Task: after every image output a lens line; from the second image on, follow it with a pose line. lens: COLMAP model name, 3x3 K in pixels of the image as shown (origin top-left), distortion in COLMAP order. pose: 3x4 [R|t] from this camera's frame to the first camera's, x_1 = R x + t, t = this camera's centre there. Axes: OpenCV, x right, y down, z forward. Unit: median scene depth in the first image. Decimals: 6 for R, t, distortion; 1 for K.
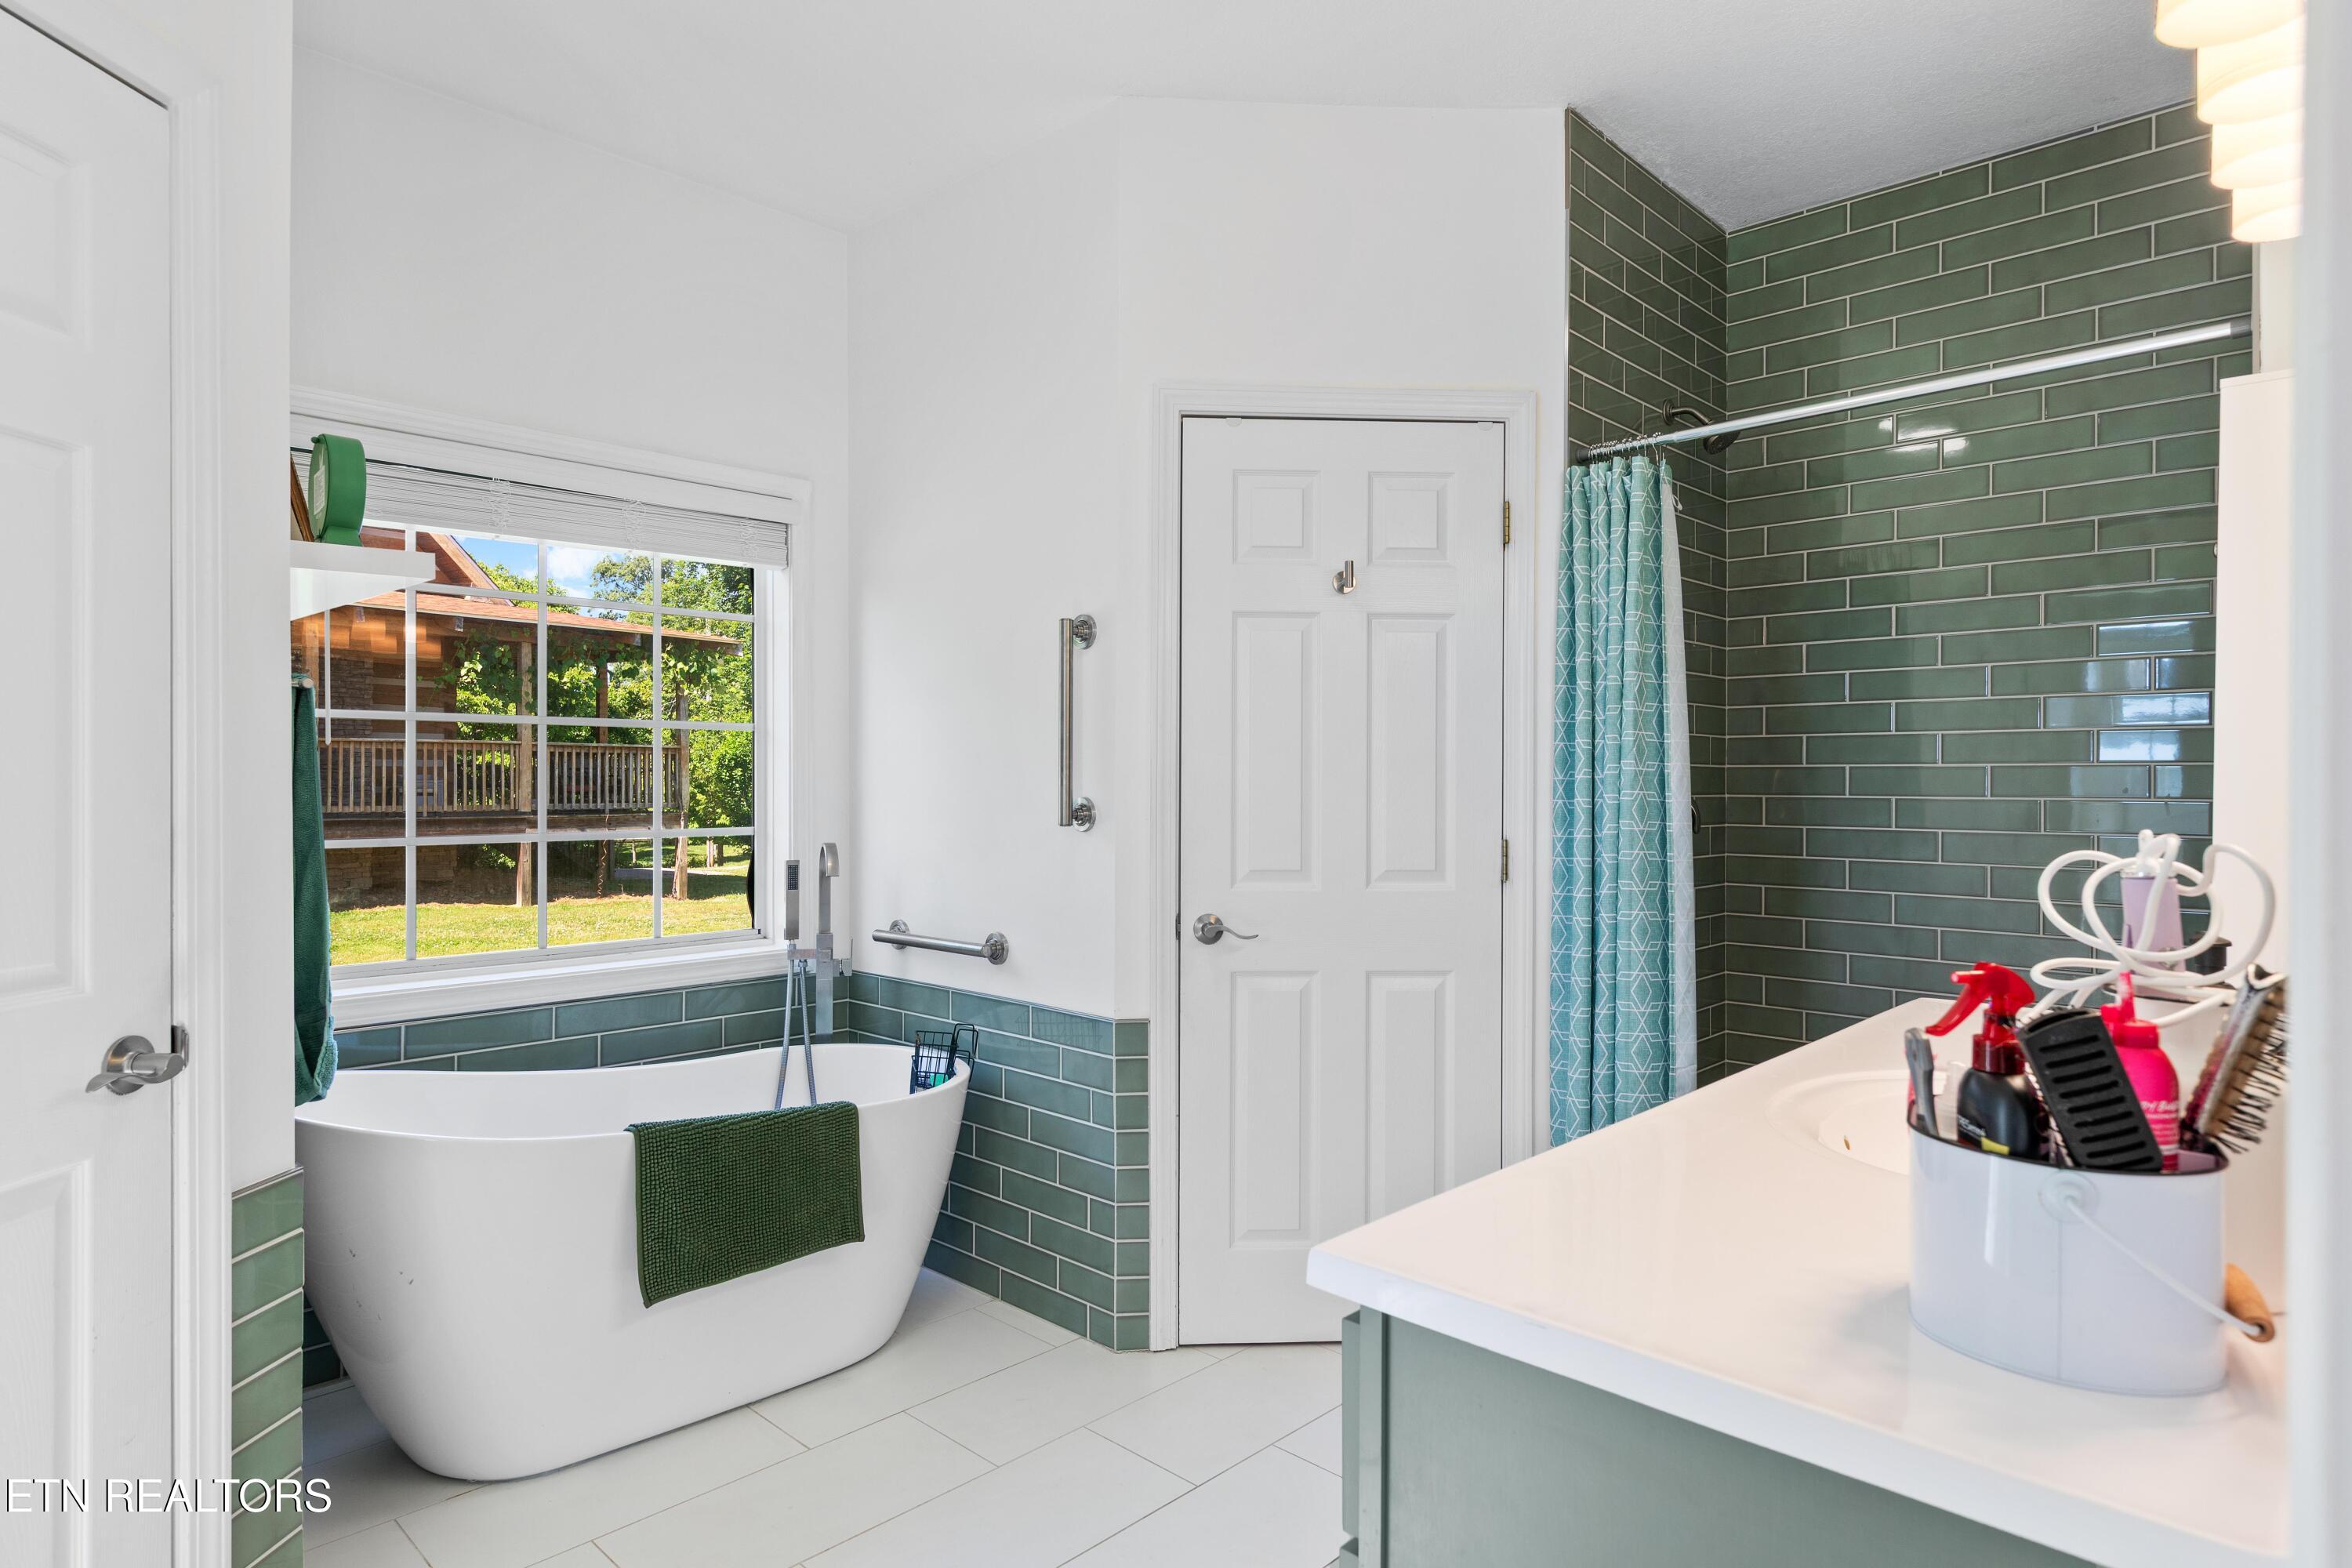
lens RADIAL K [[1305.6, 0, 1174.3], [0, 1305.6, 779.9], [0, 0, 1]] dist [-0.003797, -0.000320]
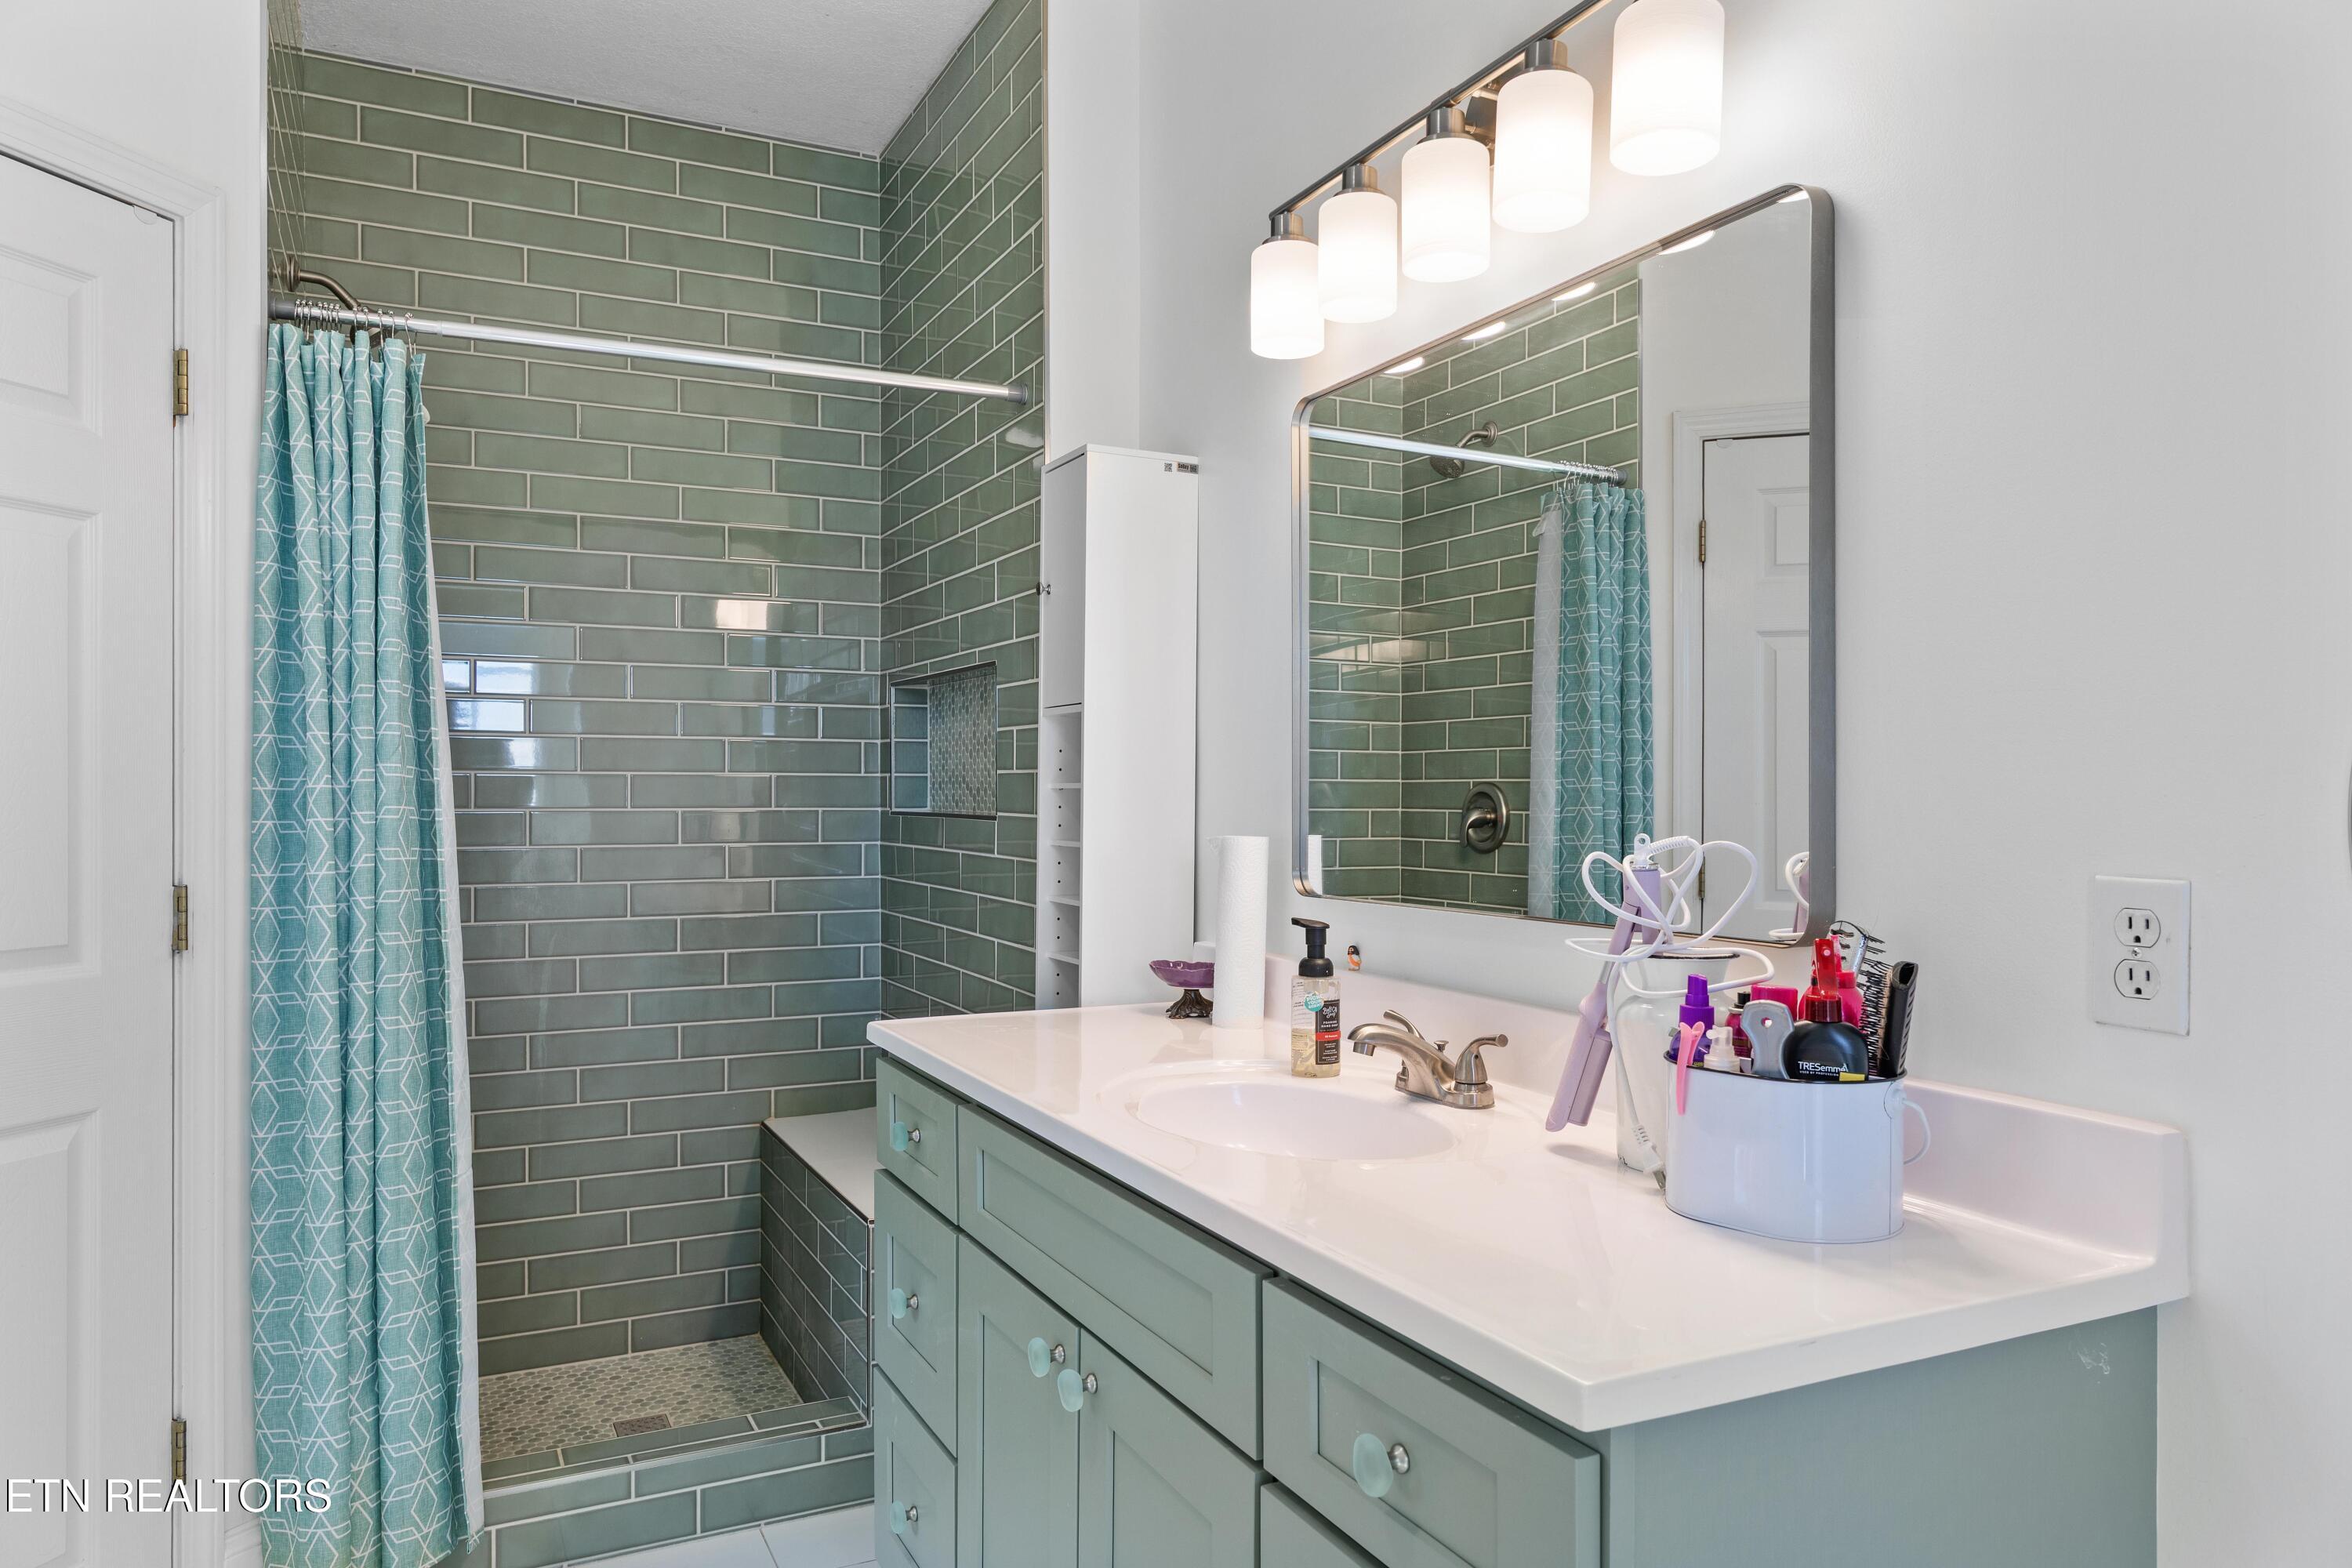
lens RADIAL K [[1531.7, 0, 1174.4], [0, 1531.7, 794.4], [0, 0, 1]] dist [0.012641, 0.003104]
pose [[0.333062, -0.003498, 0.942898, -0.293947], [-0.000183, 0.999993, 0.003774, -0.000935], [-0.942905, -0.001429, 0.333059, 0.305468]]
